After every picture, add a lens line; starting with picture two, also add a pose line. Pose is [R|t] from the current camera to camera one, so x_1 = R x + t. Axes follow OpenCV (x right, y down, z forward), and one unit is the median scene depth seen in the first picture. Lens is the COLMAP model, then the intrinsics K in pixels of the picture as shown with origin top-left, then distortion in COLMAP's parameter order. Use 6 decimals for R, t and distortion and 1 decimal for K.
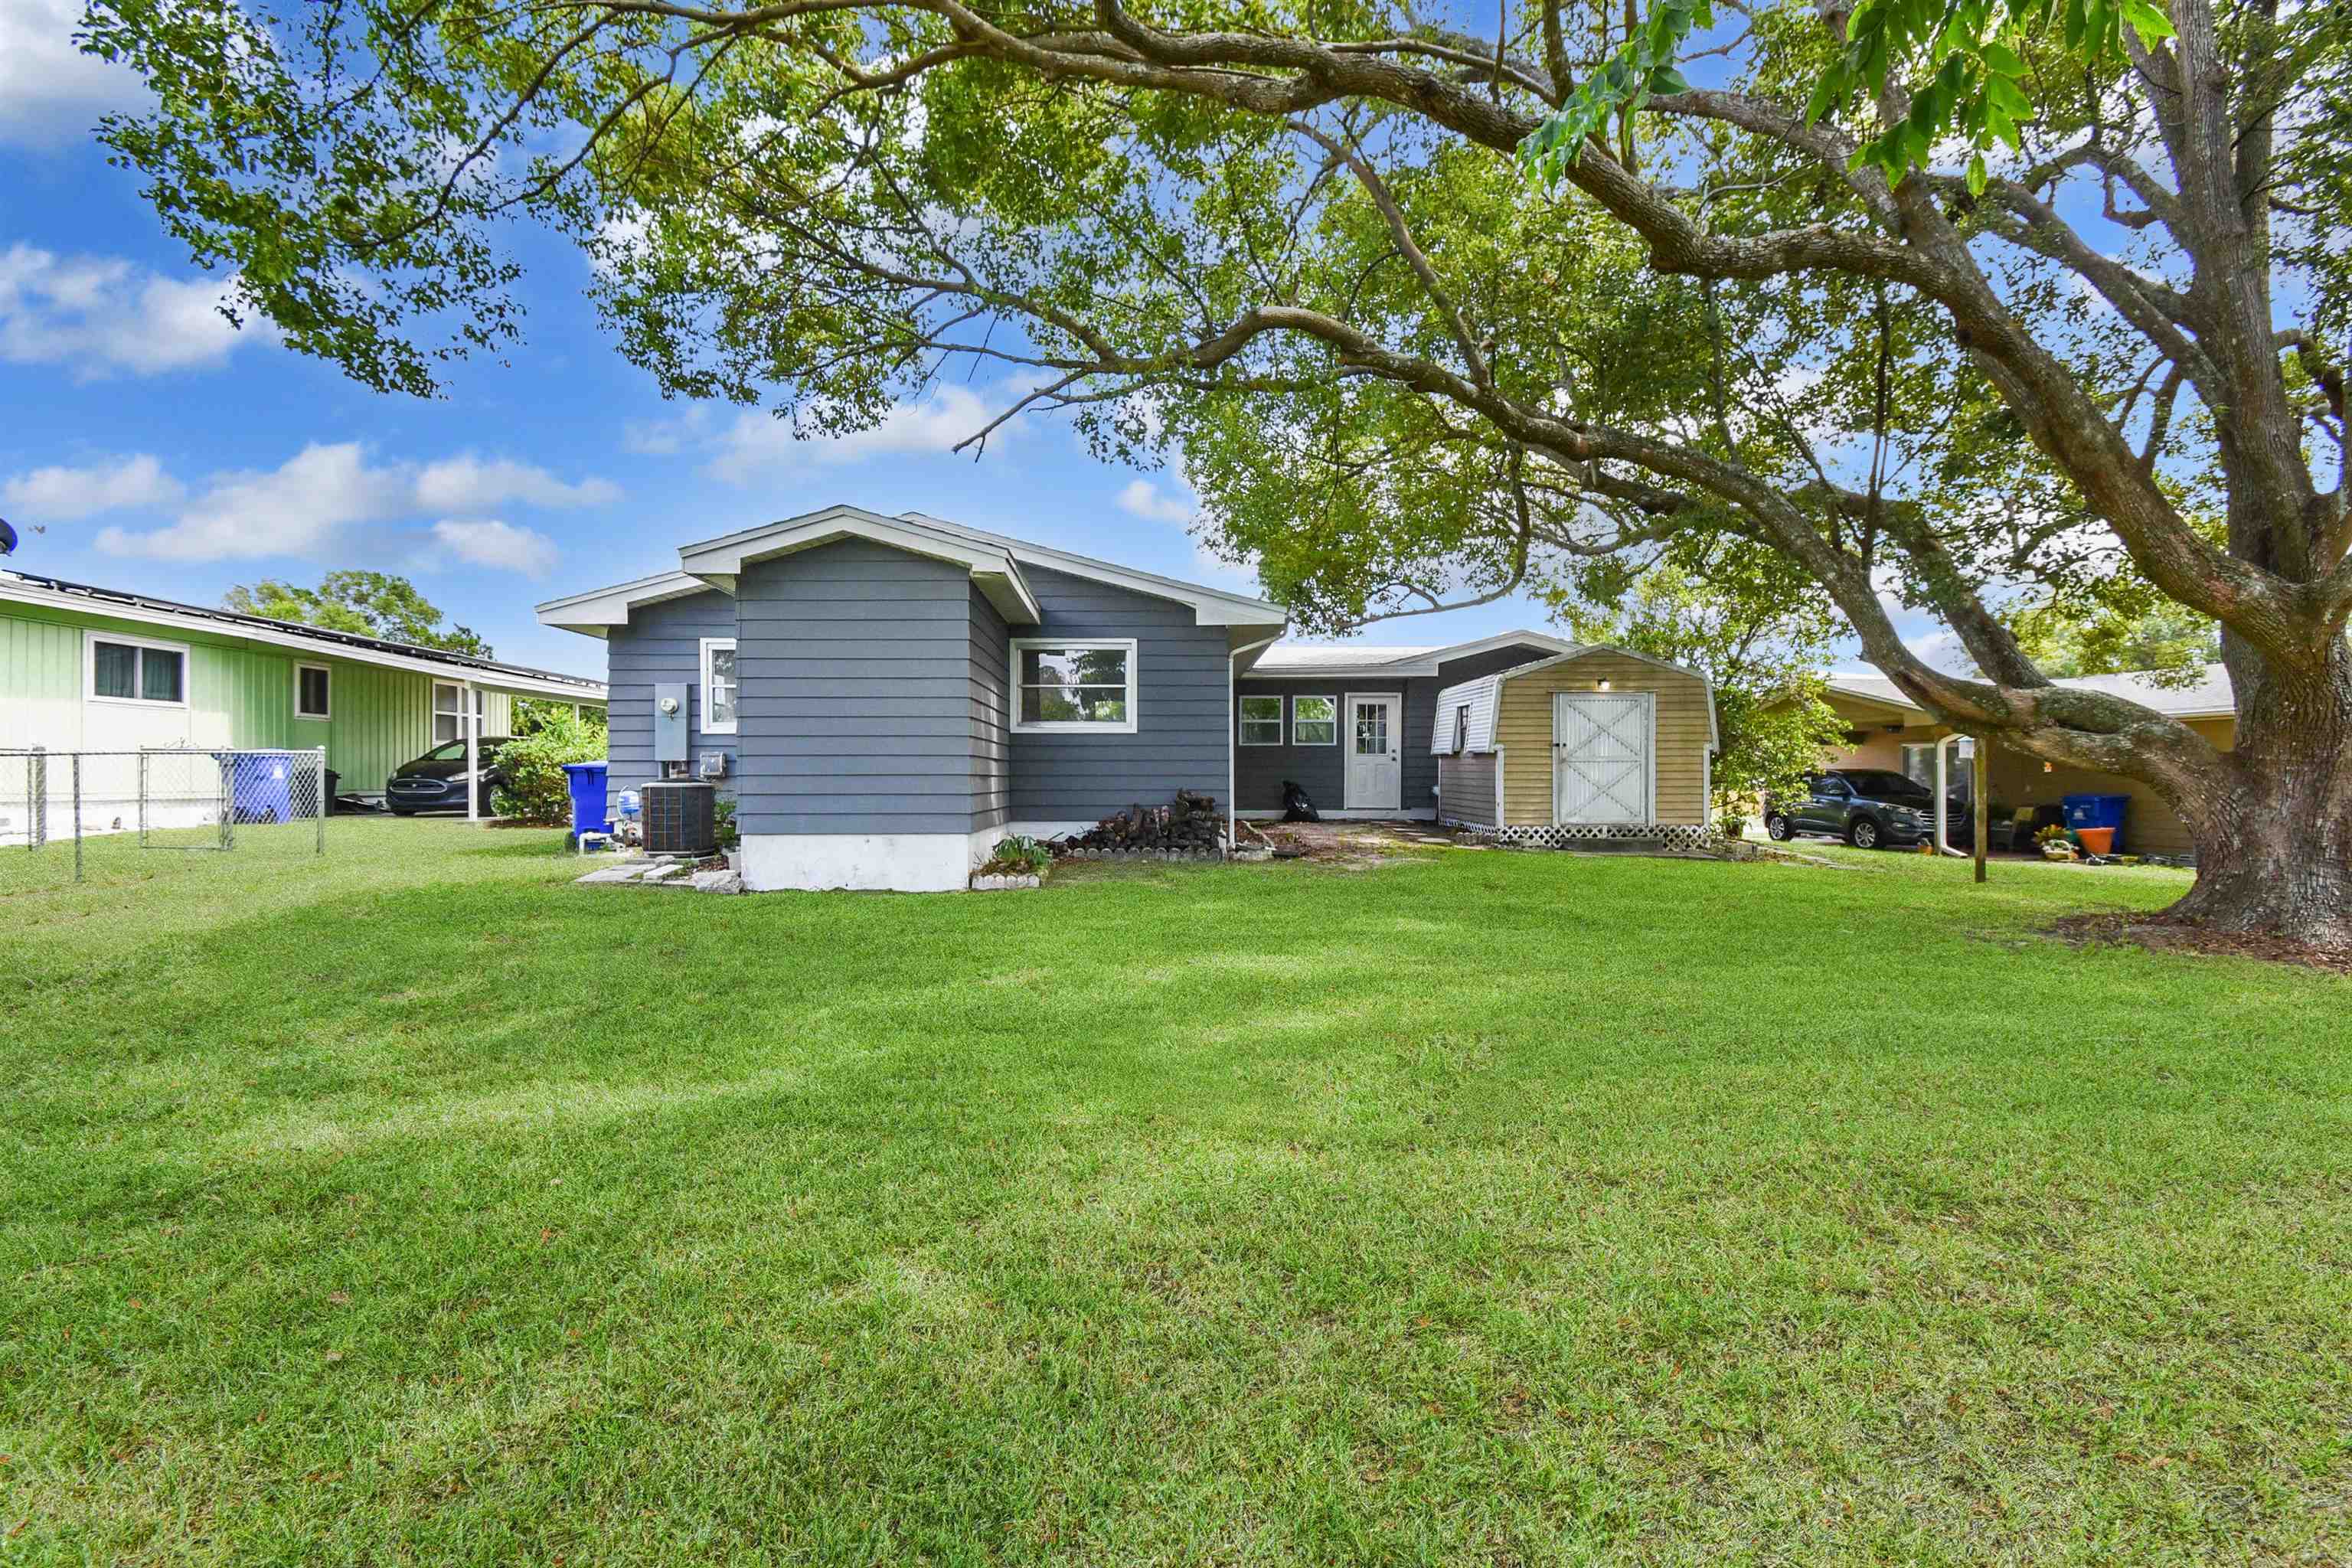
lens RADIAL K [[1036.4, 0, 1171.6], [0, 1036.4, 757.0], [0, 0, 1]] dist [0.034697, -0.028922]
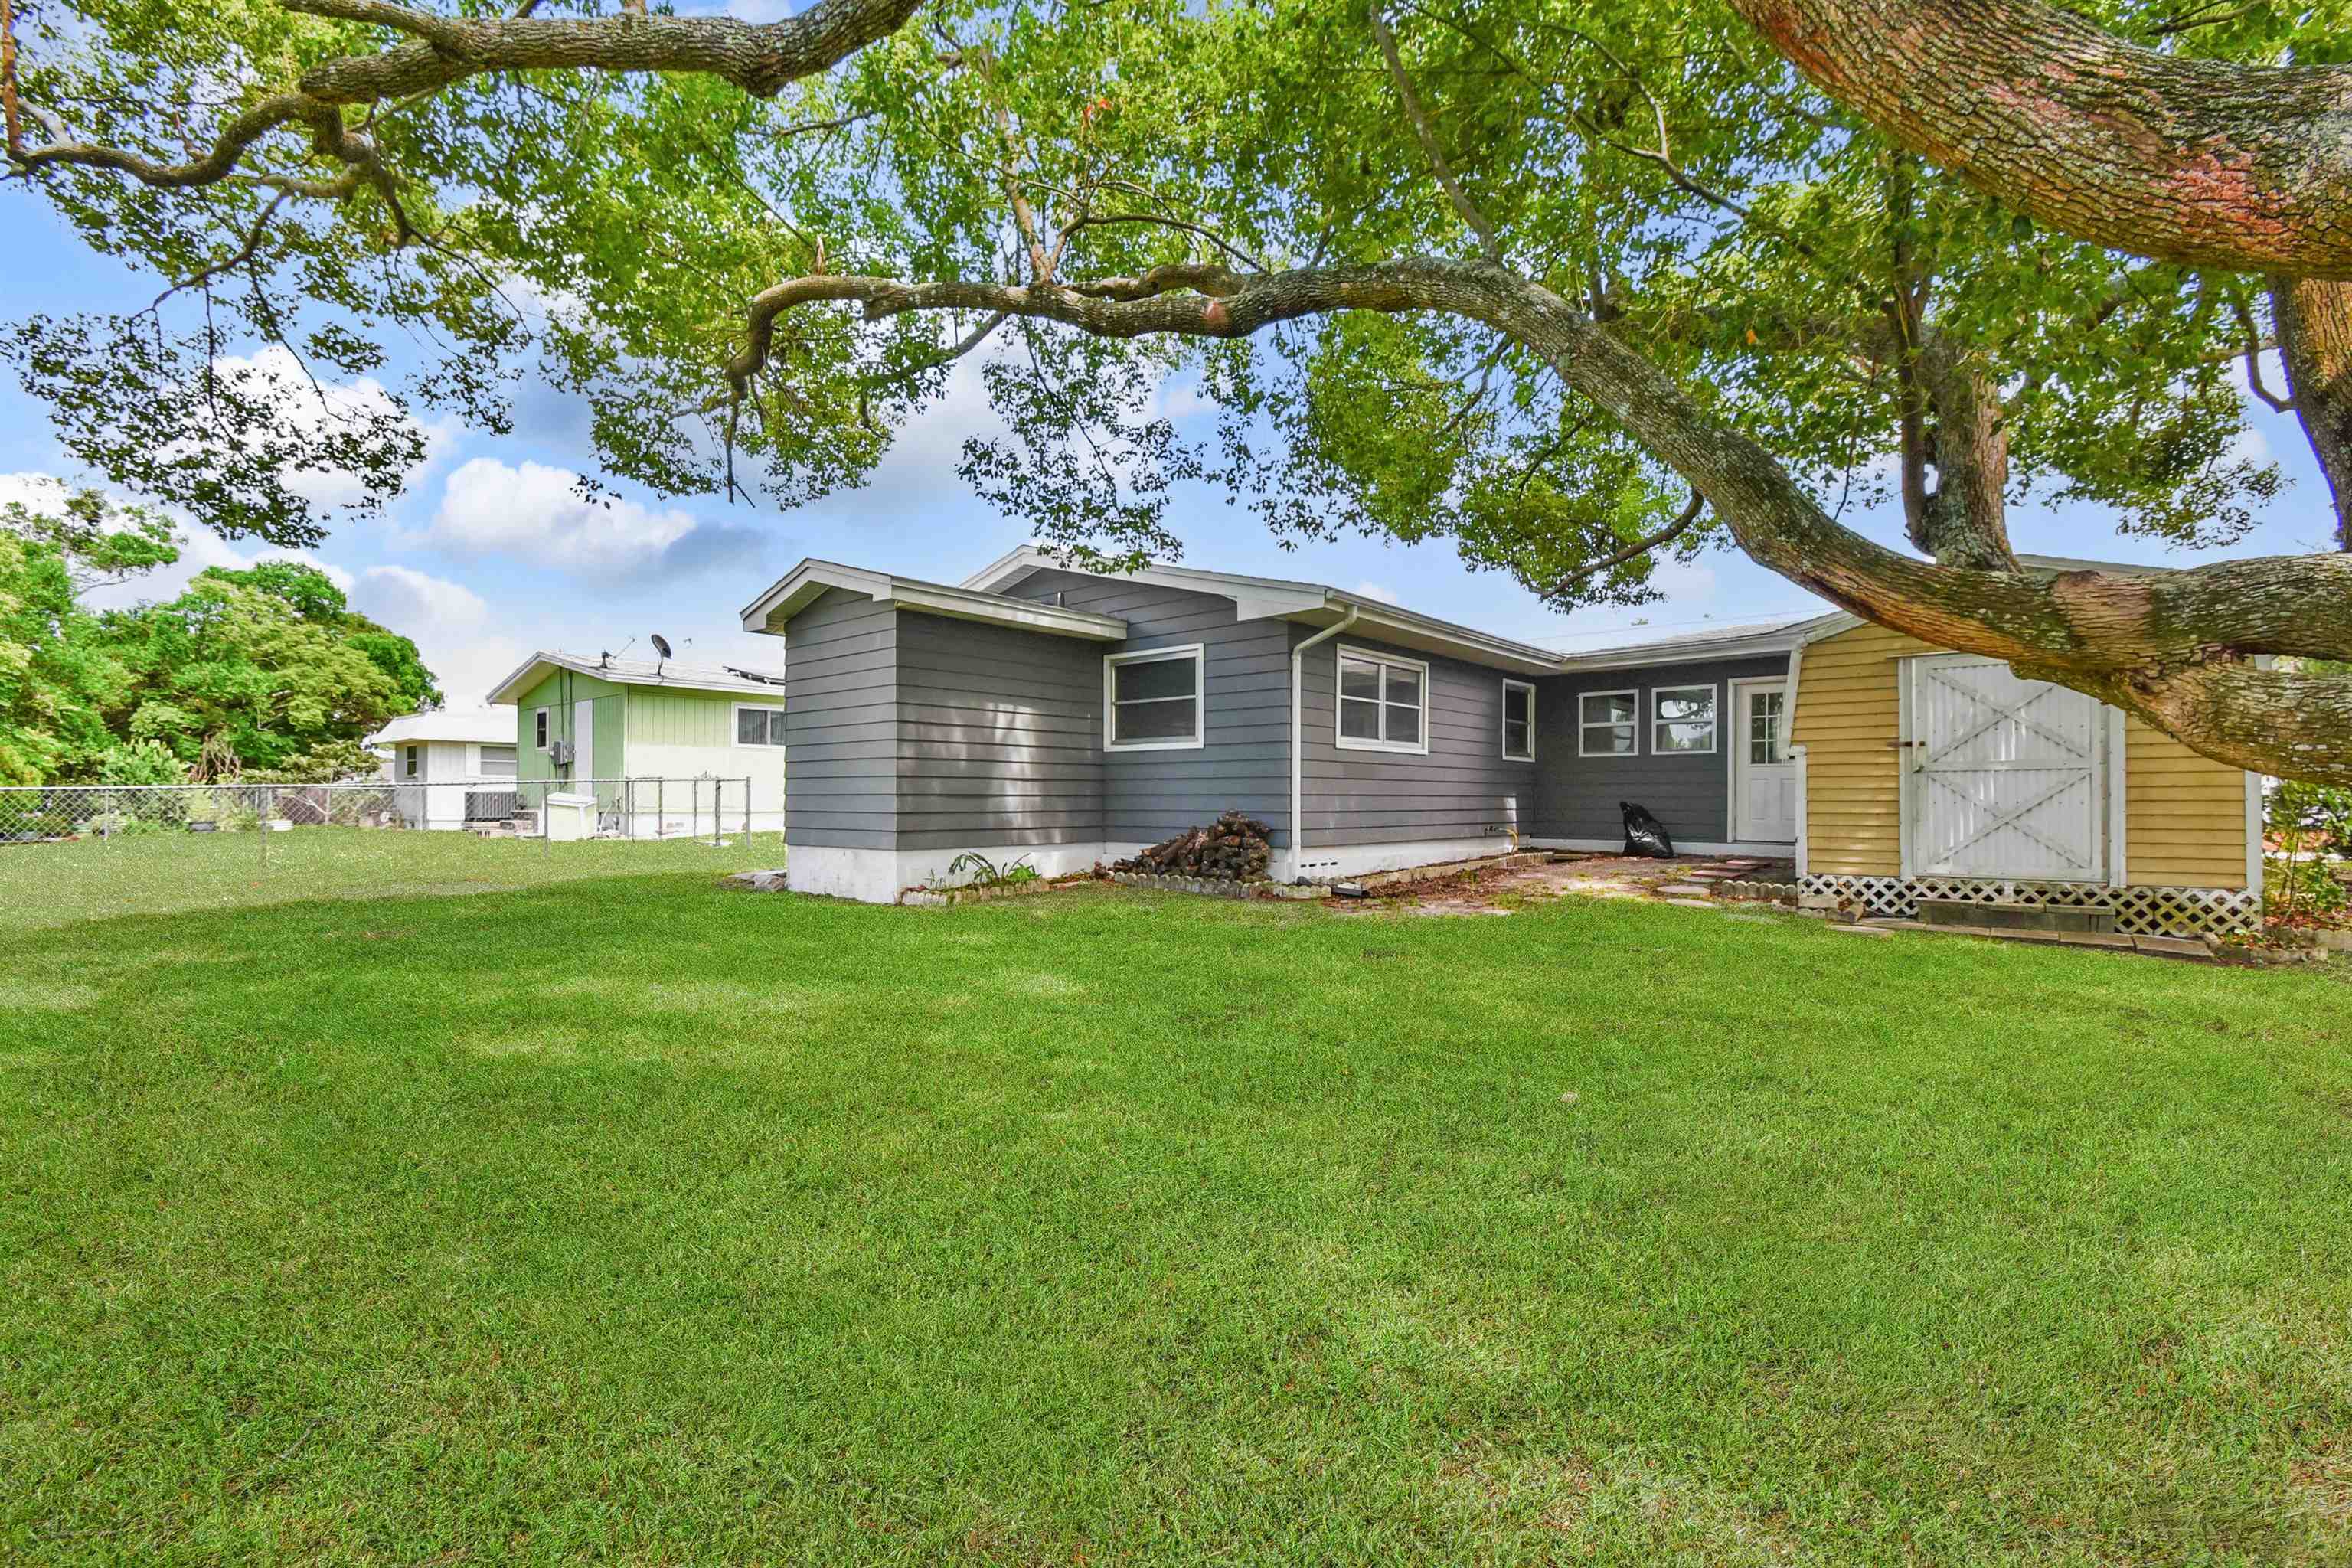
lens RADIAL K [[1036.4, 0, 1171.6], [0, 1036.4, 757.0], [0, 0, 1]] dist [0.034697, -0.028922]
pose [[0.743380, -0.024948, -0.668404, 0.544503], [0.012560, 0.999649, -0.023342, 0.005677], [0.668751, 0.008957, 0.743432, 0.309623]]
